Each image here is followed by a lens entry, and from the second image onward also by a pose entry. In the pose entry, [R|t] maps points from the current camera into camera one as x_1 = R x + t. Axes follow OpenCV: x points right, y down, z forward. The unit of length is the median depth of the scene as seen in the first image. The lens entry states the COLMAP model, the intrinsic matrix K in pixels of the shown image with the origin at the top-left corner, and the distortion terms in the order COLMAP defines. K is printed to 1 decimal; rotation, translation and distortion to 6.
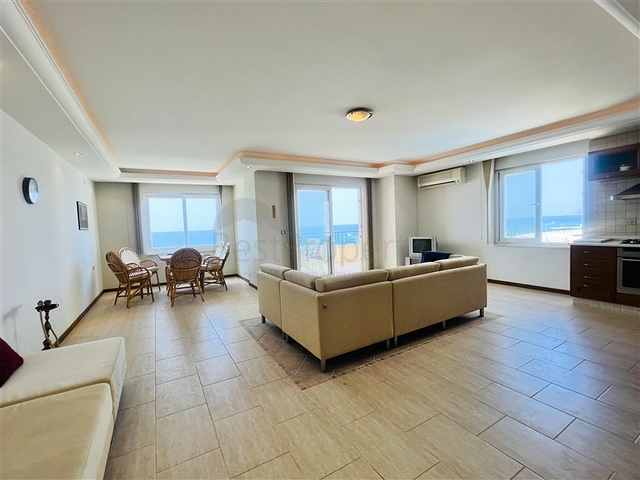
lens RADIAL K [[279.8, 0, 321.9], [0, 279.8, 234.1], [0, 0, 1]] dist [0.000072, -0.000047]
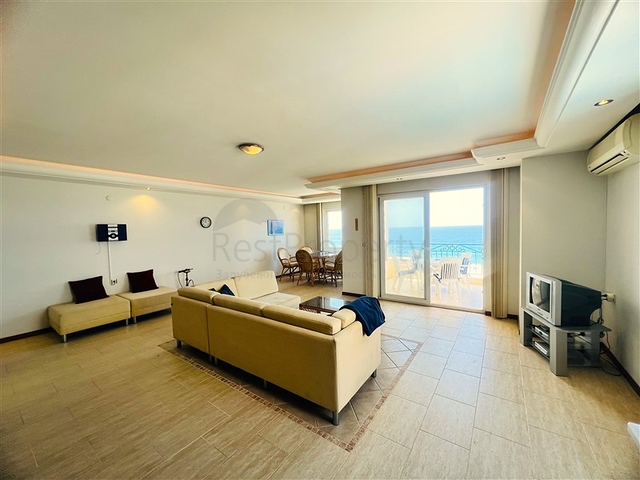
lens RADIAL K [[256.5, 0, 317.4], [0, 256.5, 241.1], [0, 0, 1]] dist [0.000099, 0.000021]
pose [[0.408063, 0.074879, -0.909878, 0.993745], [-0.022650, 0.997154, 0.071903, -0.129126], [0.912673, -0.008732, 0.408598, 0.721613]]
